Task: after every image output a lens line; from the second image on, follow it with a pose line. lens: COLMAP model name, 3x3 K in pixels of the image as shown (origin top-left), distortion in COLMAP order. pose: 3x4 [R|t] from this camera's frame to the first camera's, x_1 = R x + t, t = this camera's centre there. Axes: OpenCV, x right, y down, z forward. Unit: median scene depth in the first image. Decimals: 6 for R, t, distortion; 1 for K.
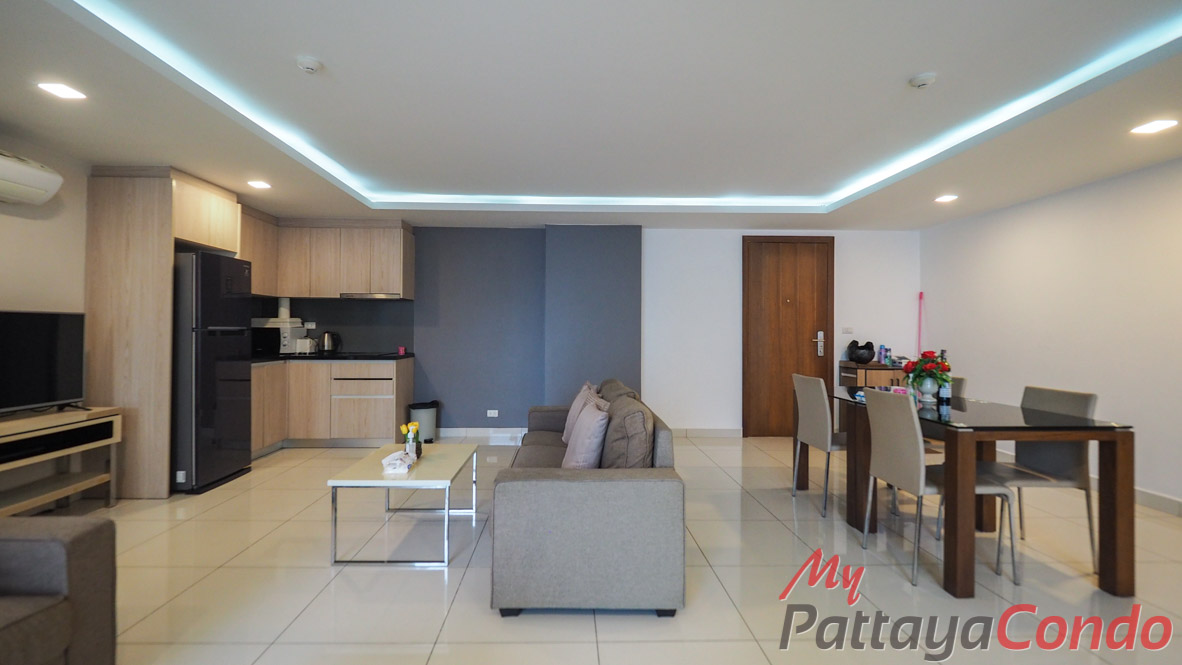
lens RADIAL K [[503.5, 0, 580.4], [0, 503.5, 326.6], [0, 0, 1]] dist [-0.001353, -0.000860]
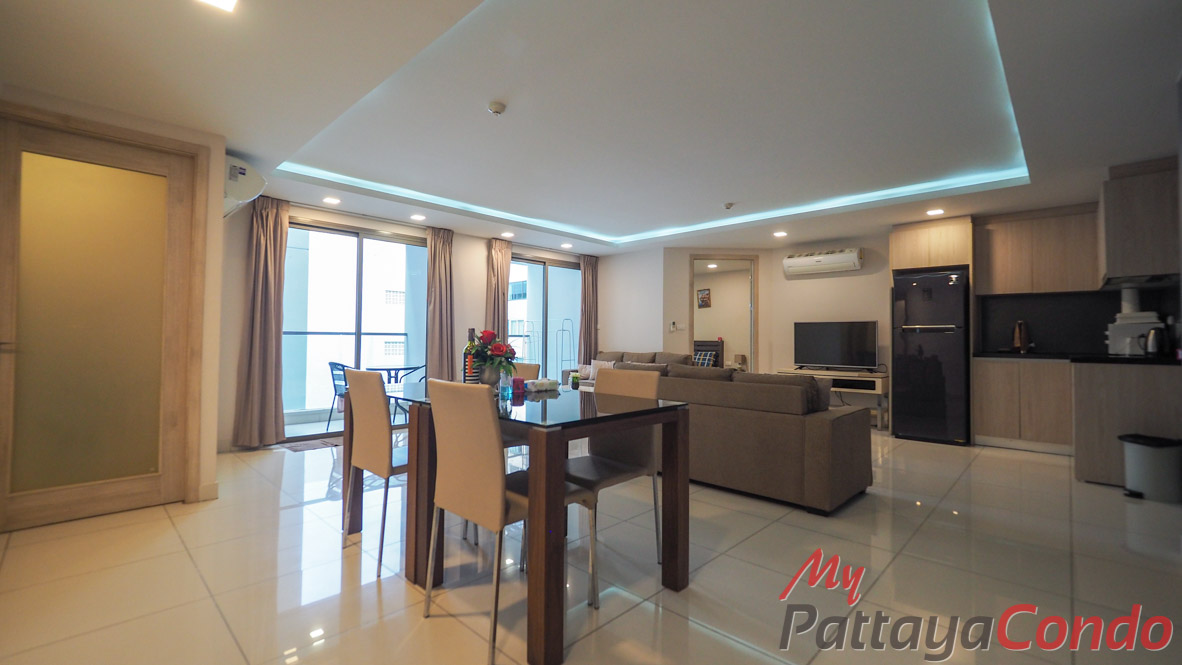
lens RADIAL K [[500.9, 0, 576.5], [0, 500.9, 328.9], [0, 0, 1]] dist [-0.000451, -0.000378]
pose [[-0.729487, -0.023688, -0.683584, 0.698311], [-0.005004, 0.999558, -0.029297, 0.041454], [0.683976, -0.017951, -0.729283, 1.048221]]
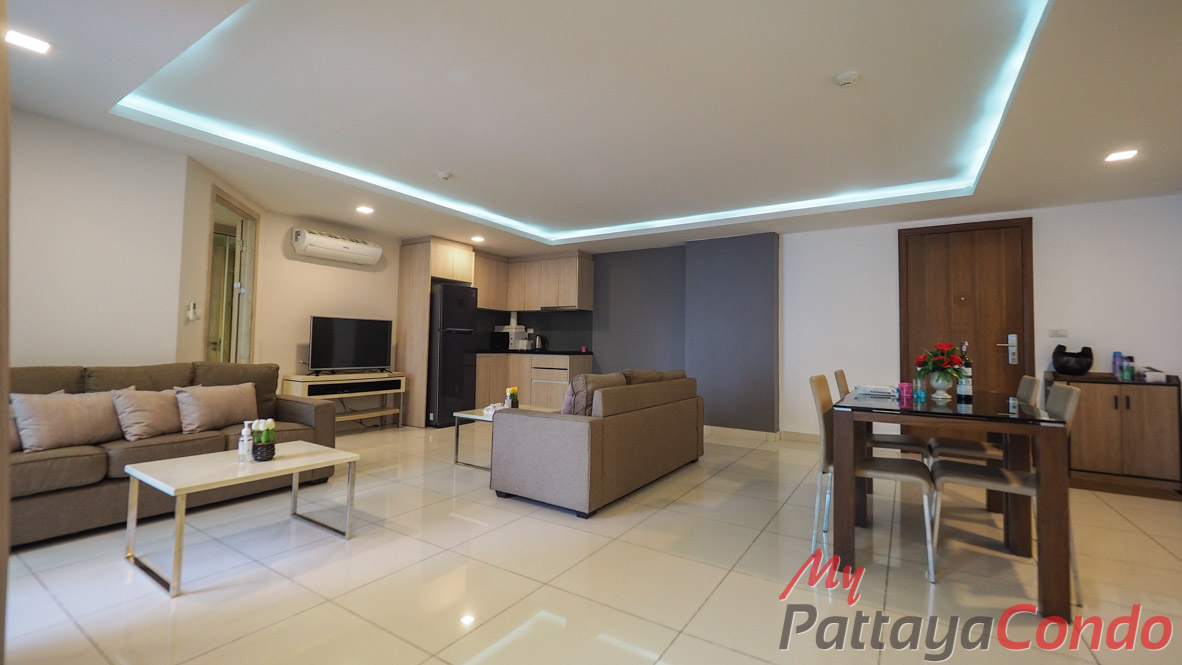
lens RADIAL K [[503.5, 0, 580.4], [0, 503.5, 326.6], [0, 0, 1]] dist [-0.001353, -0.000860]
pose [[0.821205, -0.011787, -0.570512, 0.424590], [-0.008005, 0.999450, -0.032171, 0.033282], [0.570577, 0.030986, 0.820659, -0.083566]]
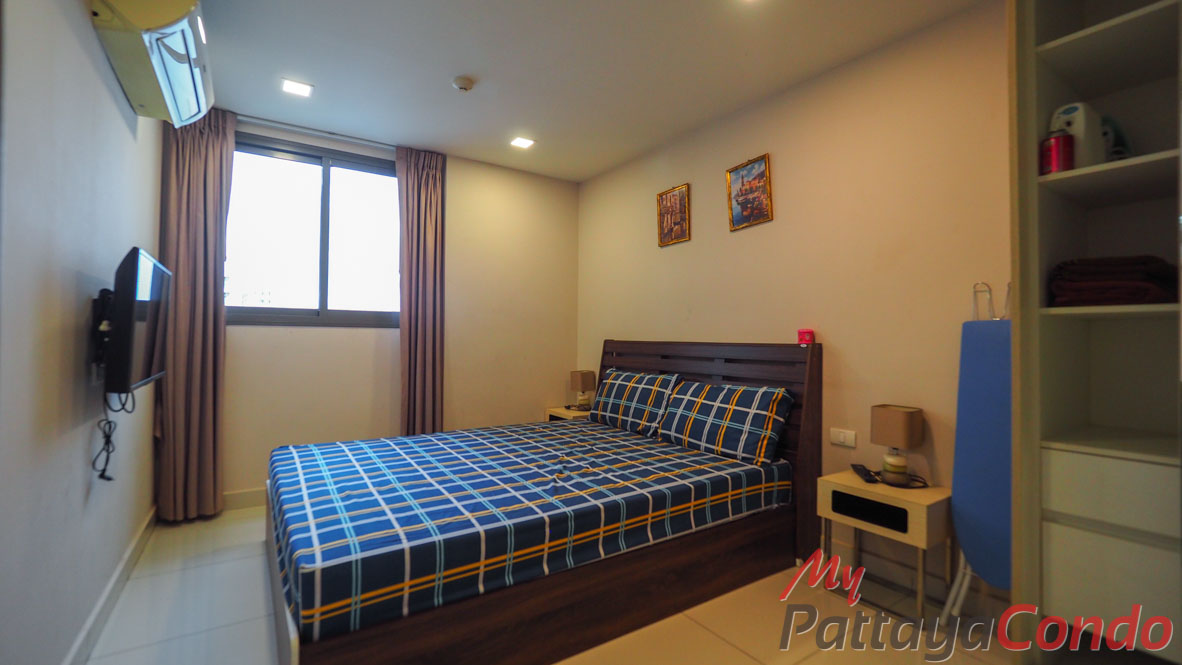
lens RADIAL K [[503.5, 0, 580.4], [0, 503.5, 326.6], [0, 0, 1]] dist [-0.001353, -0.000860]
pose [[-0.850843, -0.022447, -0.524940, -0.562715], [-0.006023, 0.999438, -0.032974, 0.028978], [0.525385, -0.024894, -0.850500, 0.329776]]
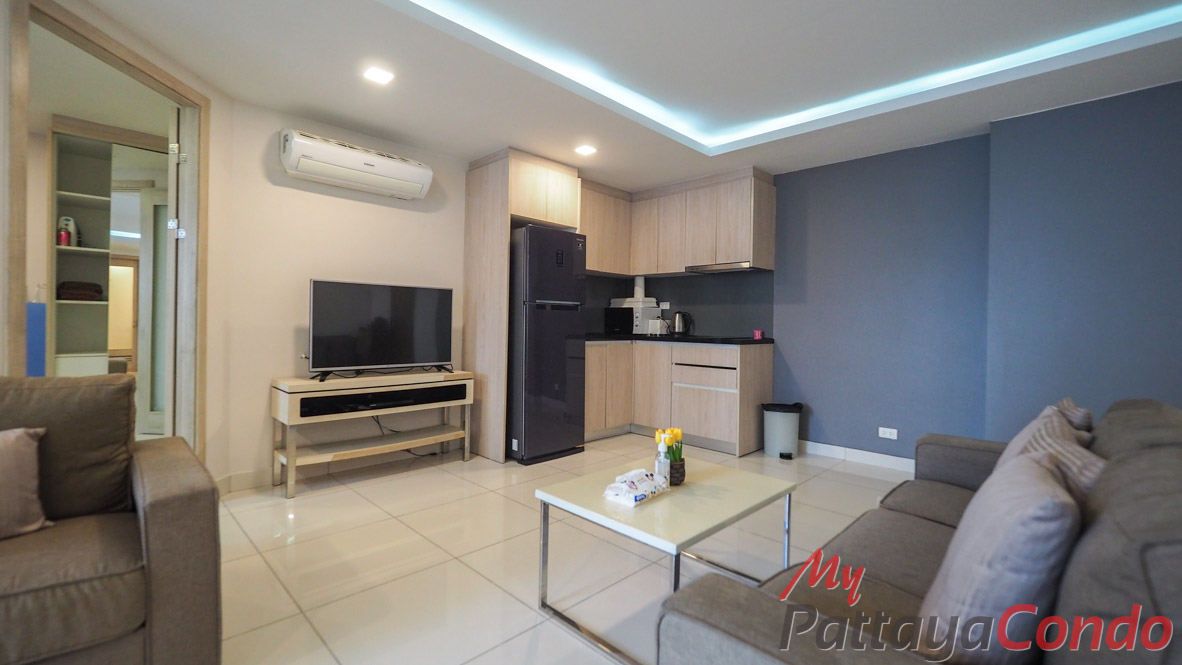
lens RADIAL K [[500.9, 0, 576.5], [0, 500.9, 328.9], [0, 0, 1]] dist [-0.000451, -0.000378]
pose [[0.677878, 0.013580, -0.735049, 0.035254], [-0.005371, 0.999894, 0.013520, 0.032285], [0.735155, -0.005217, 0.677879, 0.284152]]
